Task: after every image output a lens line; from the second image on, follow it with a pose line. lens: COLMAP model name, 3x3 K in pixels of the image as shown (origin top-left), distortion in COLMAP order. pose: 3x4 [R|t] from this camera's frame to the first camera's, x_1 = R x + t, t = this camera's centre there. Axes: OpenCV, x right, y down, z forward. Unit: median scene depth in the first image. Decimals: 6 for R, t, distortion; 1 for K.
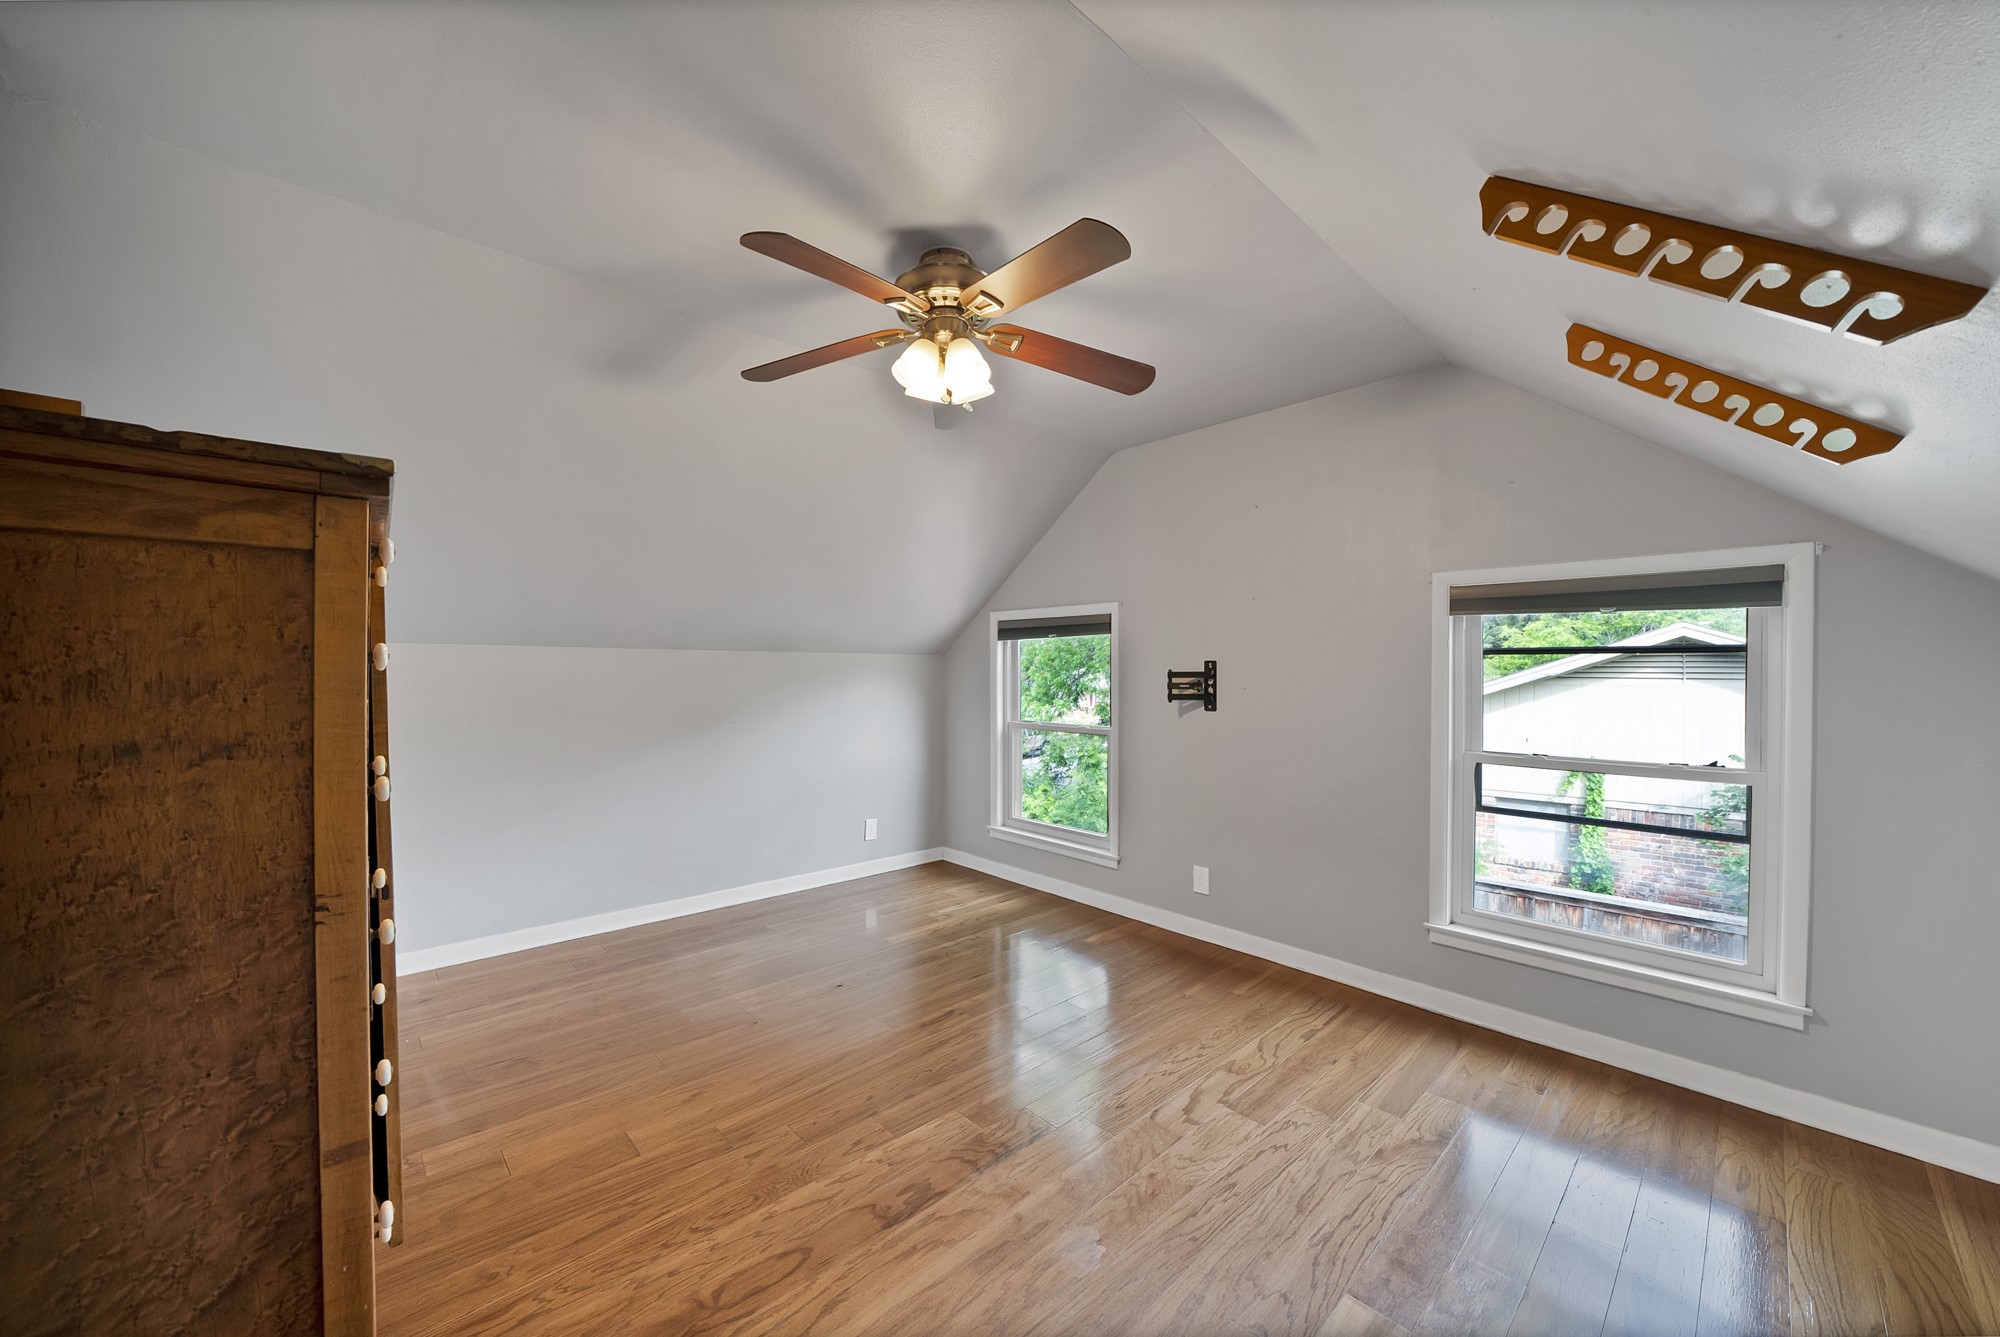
lens RADIAL K [[730.7, 0, 1010.6], [0, 730.7, 666.1], [0, 0, 1]] dist [-0.022346, -0.000237]
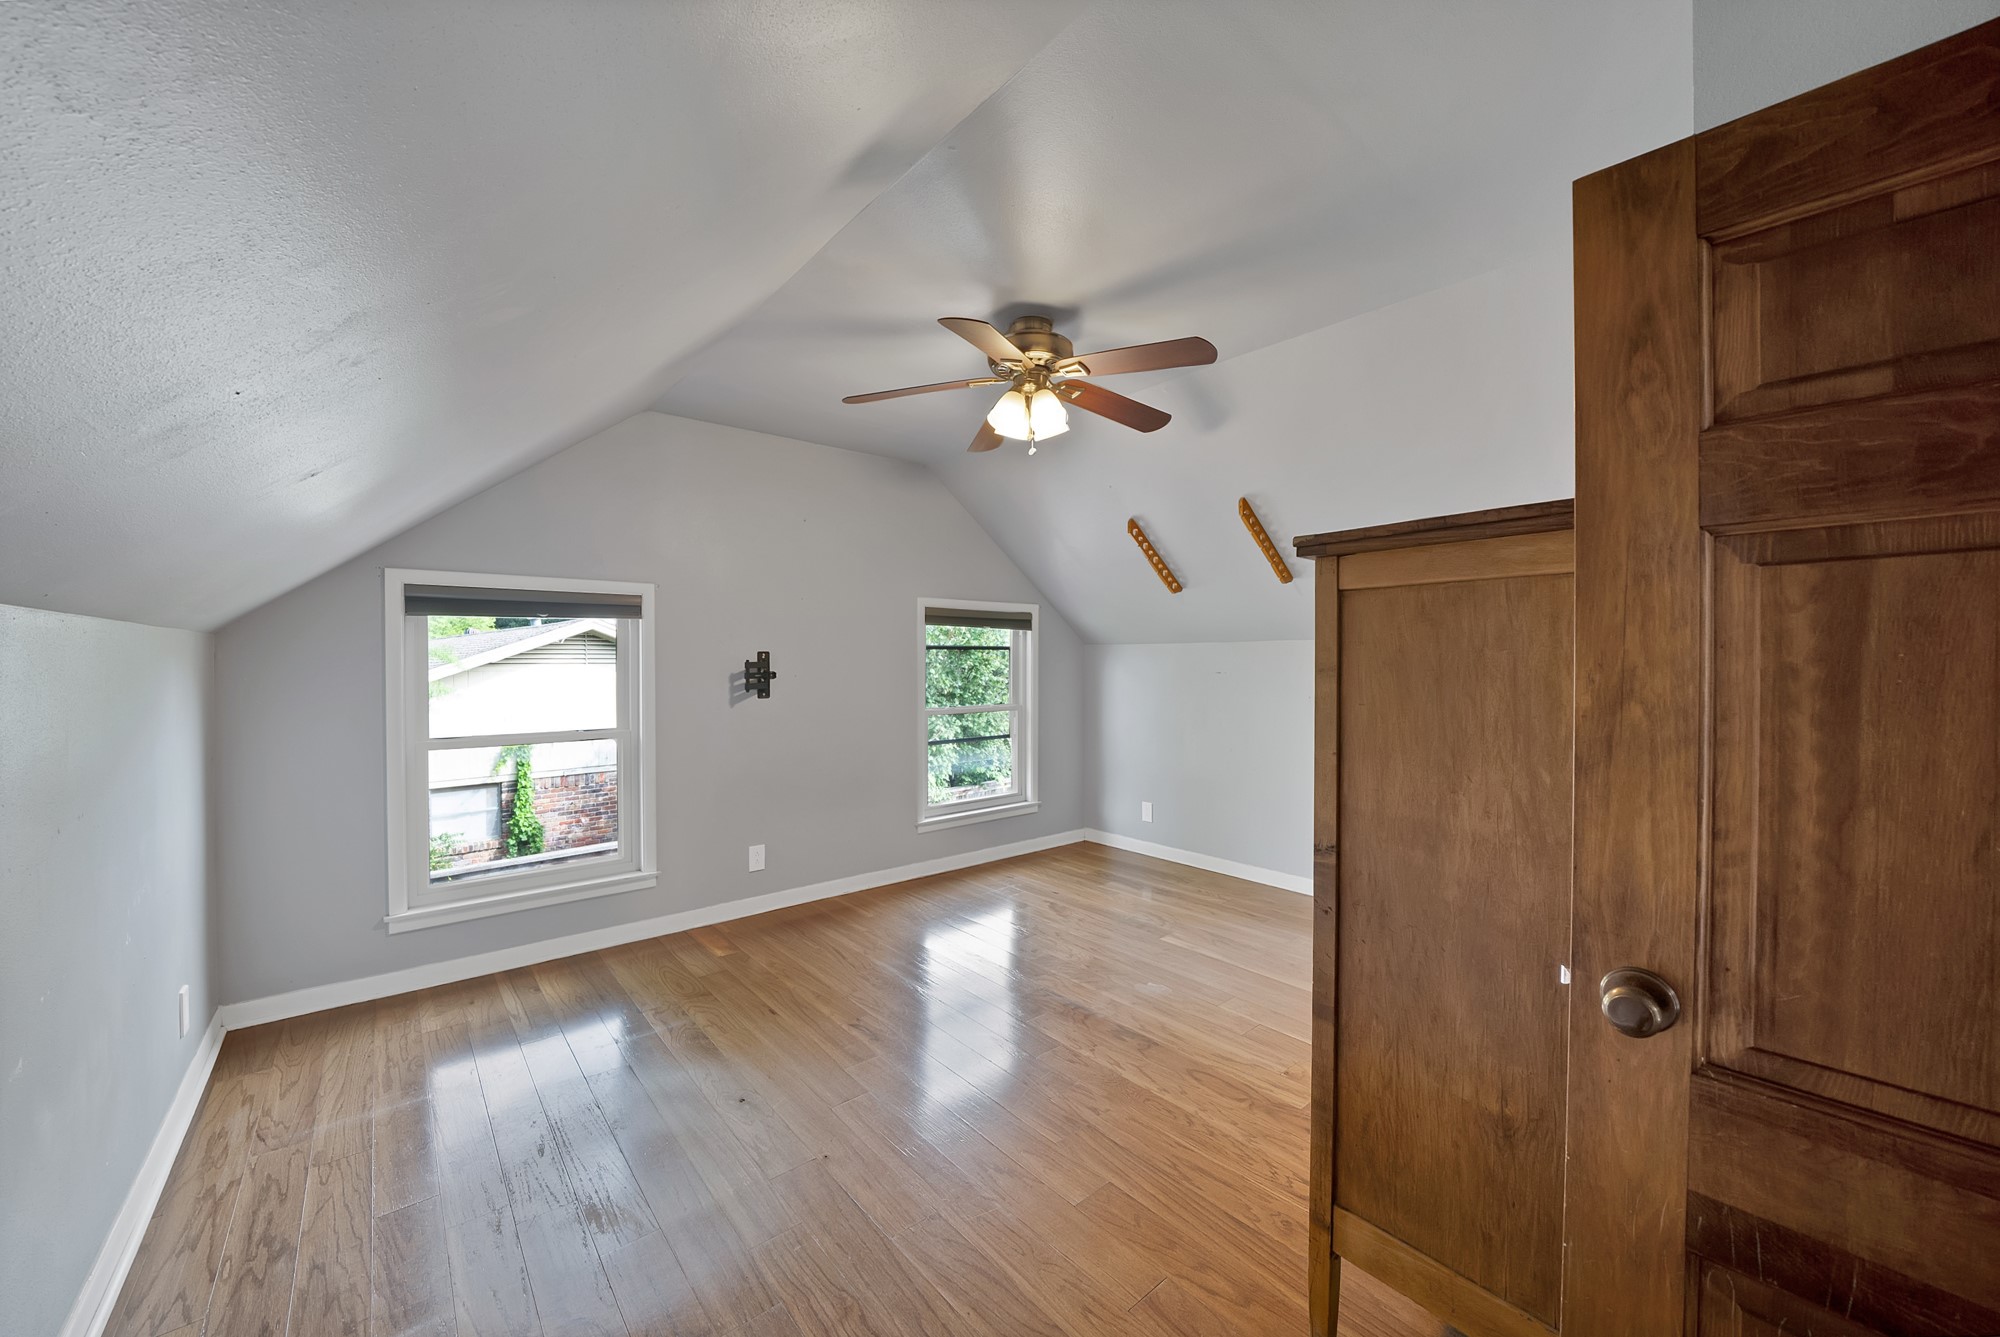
lens RADIAL K [[730.7, 0, 1010.9], [0, 730.7, 662.5], [0, 0, 1]] dist [-0.022346, -0.000237]
pose [[0.048936, -0.010973, 0.998742, -0.780671], [-0.004240, 0.999928, 0.011194, -0.005039], [-0.998793, -0.004782, 0.048886, 0.581767]]
